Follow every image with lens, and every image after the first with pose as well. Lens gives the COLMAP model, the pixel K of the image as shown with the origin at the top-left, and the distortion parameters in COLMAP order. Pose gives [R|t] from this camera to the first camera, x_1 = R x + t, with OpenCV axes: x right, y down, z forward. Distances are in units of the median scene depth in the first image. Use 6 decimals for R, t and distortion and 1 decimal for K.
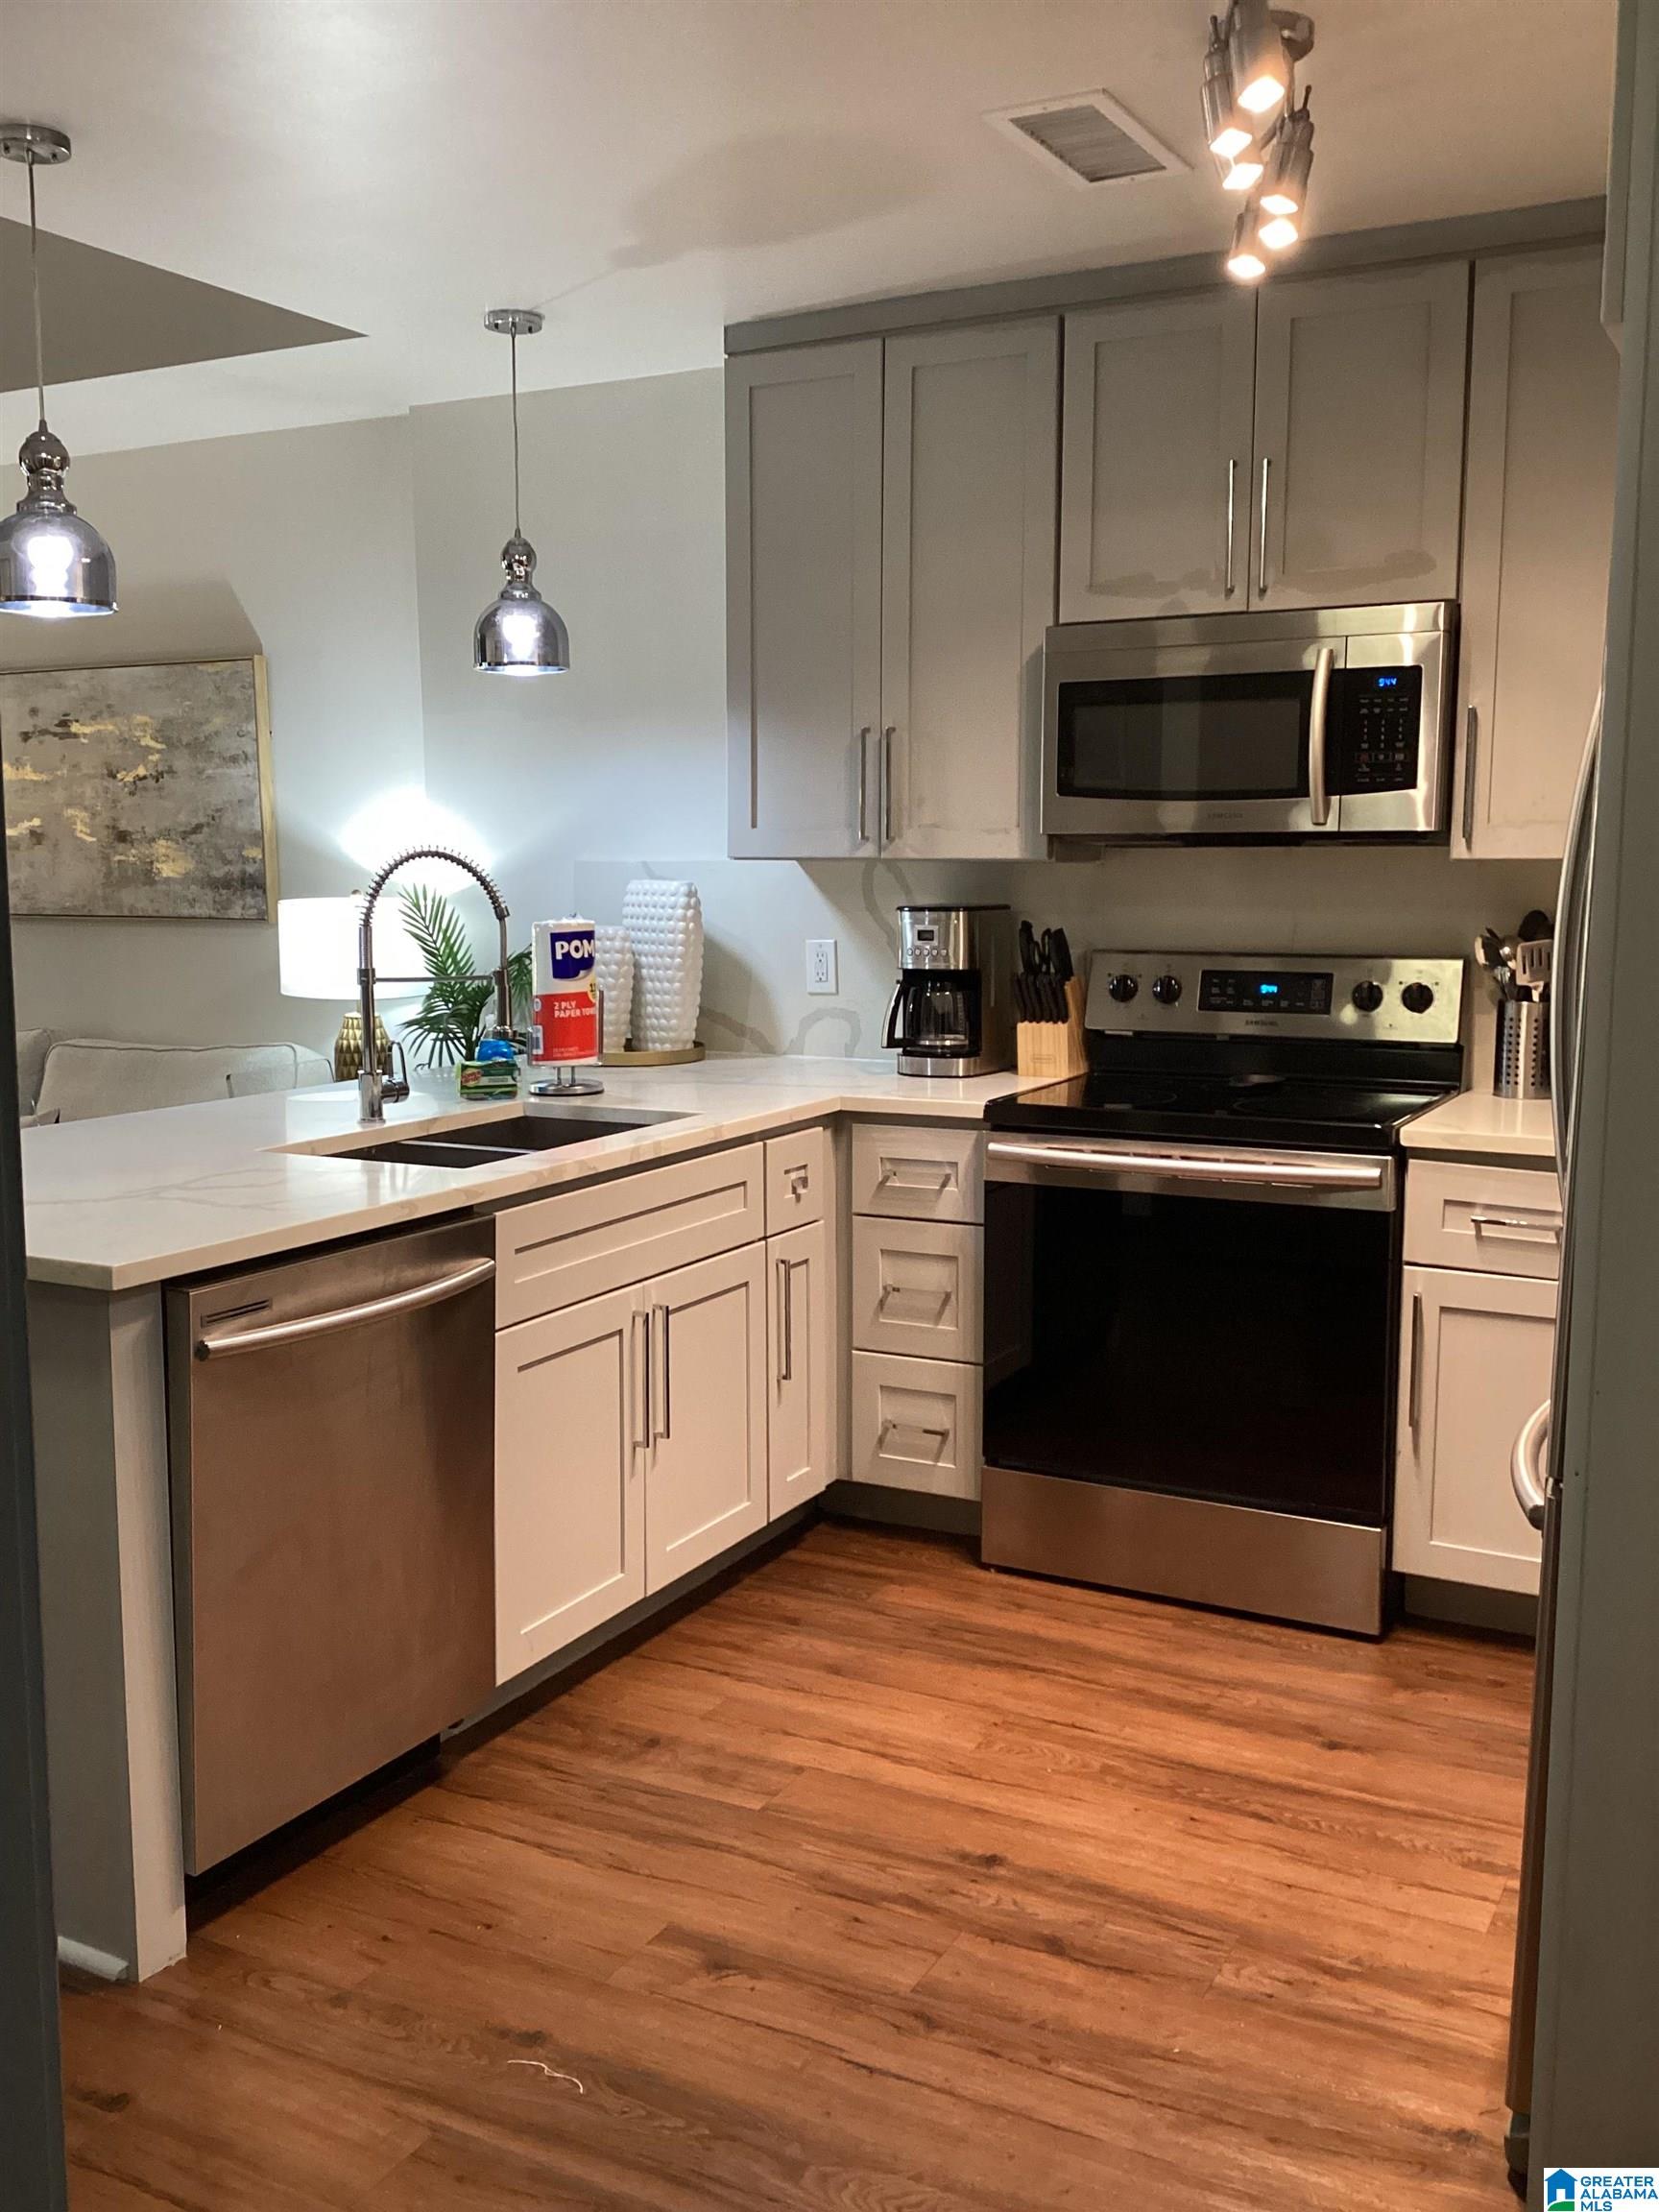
lens RADIAL K [[1986.5, 0, 836.2], [0, 1986.5, 1101.4], [0, 0, 1]] dist [0.067731, -0.078278]
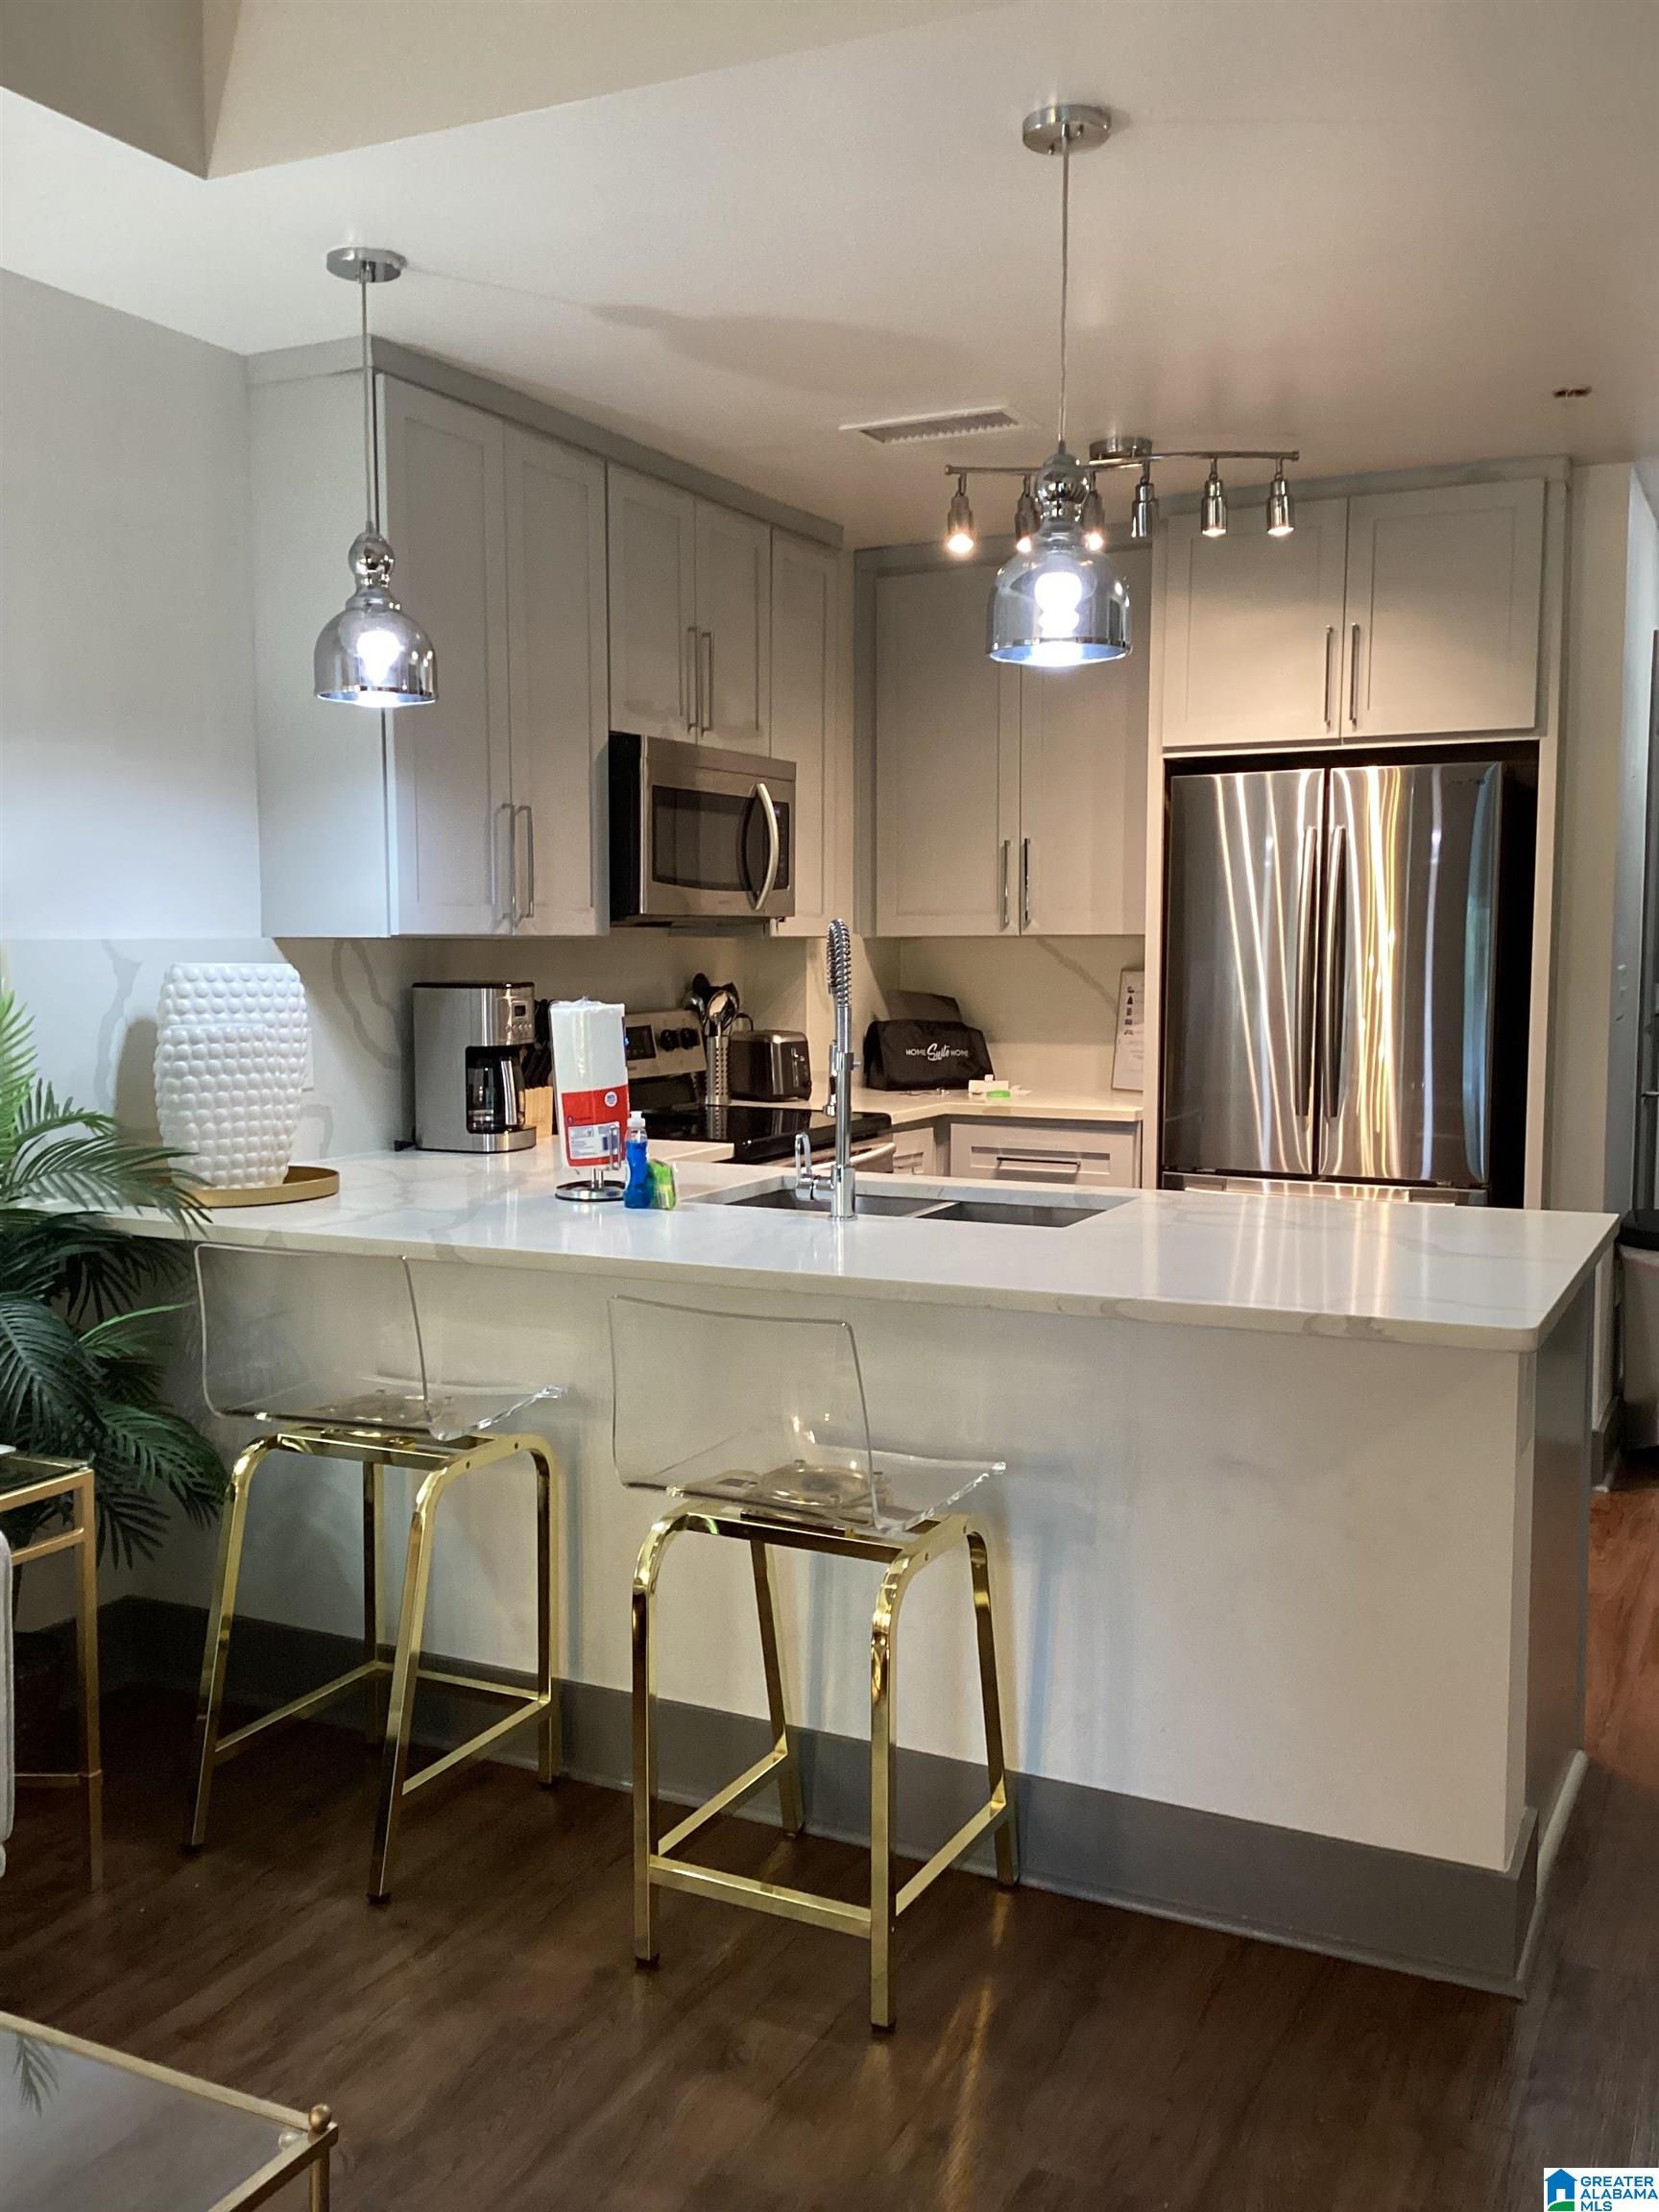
lens RADIAL K [[1986.5, 0, 828.3], [0, 1986.5, 1109.2], [0, 0, 1]] dist [0.067731, -0.078278]
pose [[-0.011356, -0.084532, 0.996356, -0.741337], [0.127923, 0.988110, 0.085290, -0.076651], [-0.991719, 0.128425, -0.000407, 0.648400]]
